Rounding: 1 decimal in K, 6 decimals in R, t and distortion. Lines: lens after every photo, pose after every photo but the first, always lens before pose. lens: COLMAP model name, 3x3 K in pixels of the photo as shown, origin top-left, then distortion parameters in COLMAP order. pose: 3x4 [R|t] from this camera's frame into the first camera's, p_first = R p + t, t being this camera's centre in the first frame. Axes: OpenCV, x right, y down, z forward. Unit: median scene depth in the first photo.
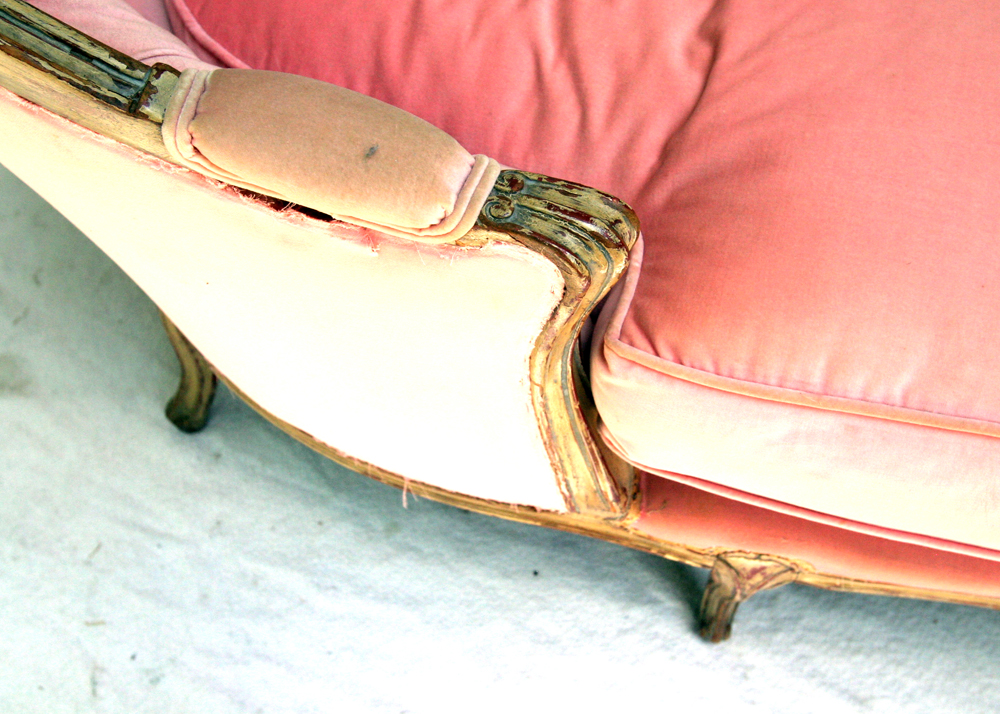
lens RADIAL K [[1050.0, 0, 494.1], [0, 1050.0, 360.1], [0, 0, 1]] dist [-0.068720, 0.000000]
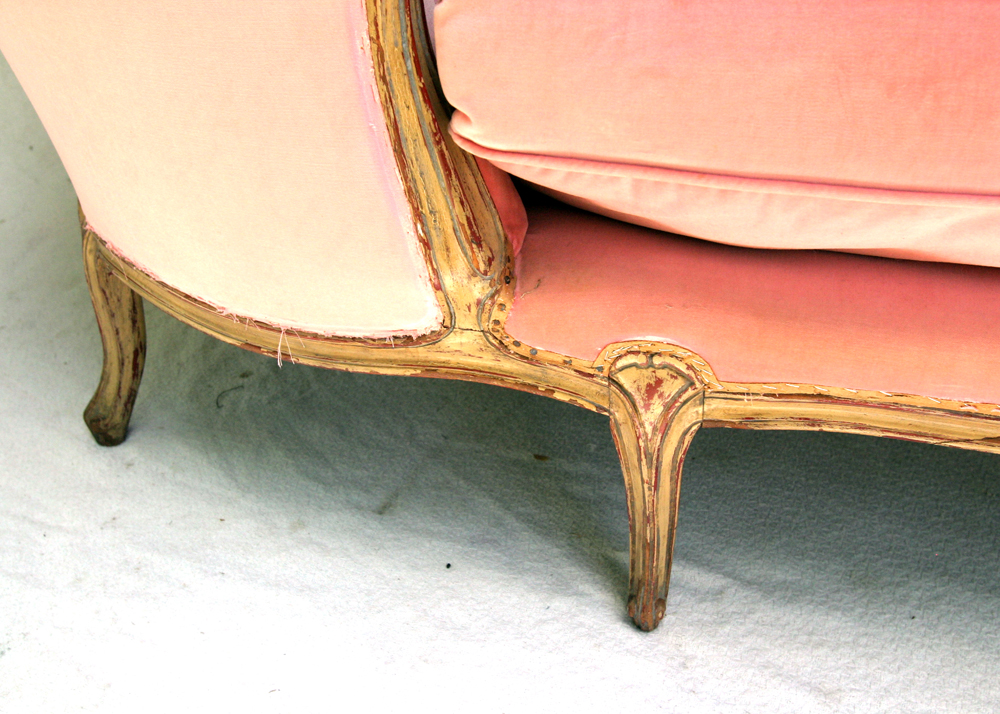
lens RADIAL K [[1029.2, 0, 496.6], [0, 1029.2, 350.5], [0, 0, 1]] dist [-0.069743, 0.000000]
pose [[0.998553, 0.023124, -0.048559, 0.120691], [-0.040511, 0.917245, -0.396257, 0.387017], [0.035378, 0.397651, 0.916854, 0.139998]]
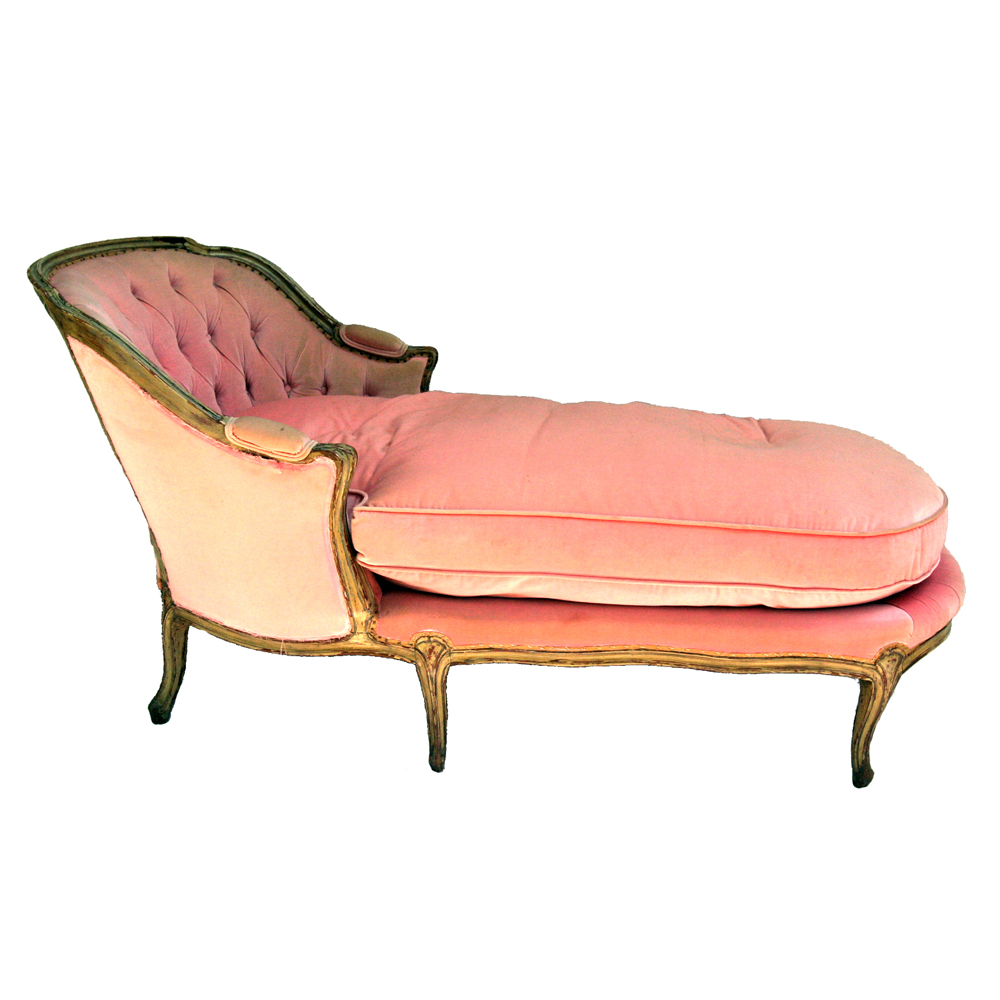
lens RADIAL K [[1133.2, 0, 496.9], [0, 1133.2, 498.5], [0, 0, 1]] dist [-0.063085, 0.000000]
pose [[0.991818, -0.011472, 0.127141, 0.056808], [0.087389, 0.787020, -0.610706, 1.133688], [-0.093057, 0.616820, 0.781584, -0.933201]]
